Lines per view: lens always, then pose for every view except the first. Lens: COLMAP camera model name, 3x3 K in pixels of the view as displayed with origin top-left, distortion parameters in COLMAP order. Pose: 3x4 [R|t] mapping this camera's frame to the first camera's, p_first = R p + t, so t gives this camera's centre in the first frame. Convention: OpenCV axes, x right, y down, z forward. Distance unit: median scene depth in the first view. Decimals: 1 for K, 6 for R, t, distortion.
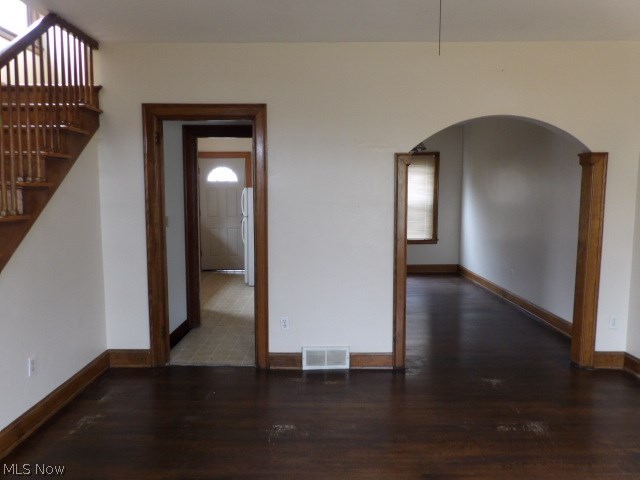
lens RADIAL K [[441.5, 0, 319.2], [0, 441.5, 240.5], [0, 0, 1]] dist [-0.021669, 0.013955]
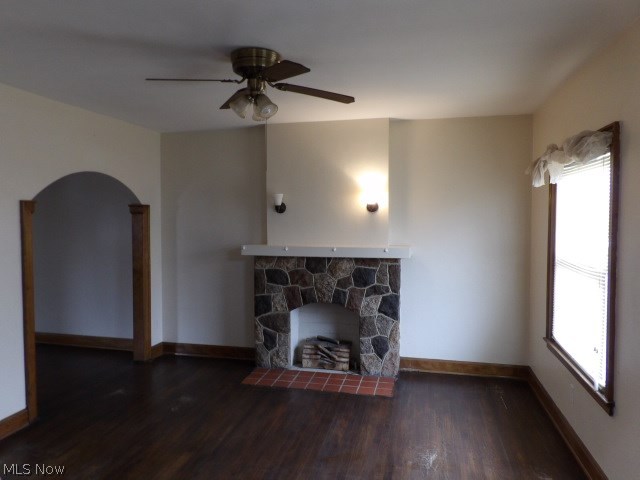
lens RADIAL K [[441.5, 0, 319.2], [0, 441.5, 238.8], [0, 0, 1]] dist [-0.021669, 0.013955]
pose [[0.225552, -0.042945, 0.973284, -0.589235], [0.100300, 0.994743, 0.020648, -0.063117], [-0.969054, 0.092963, 0.228674, 0.137566]]
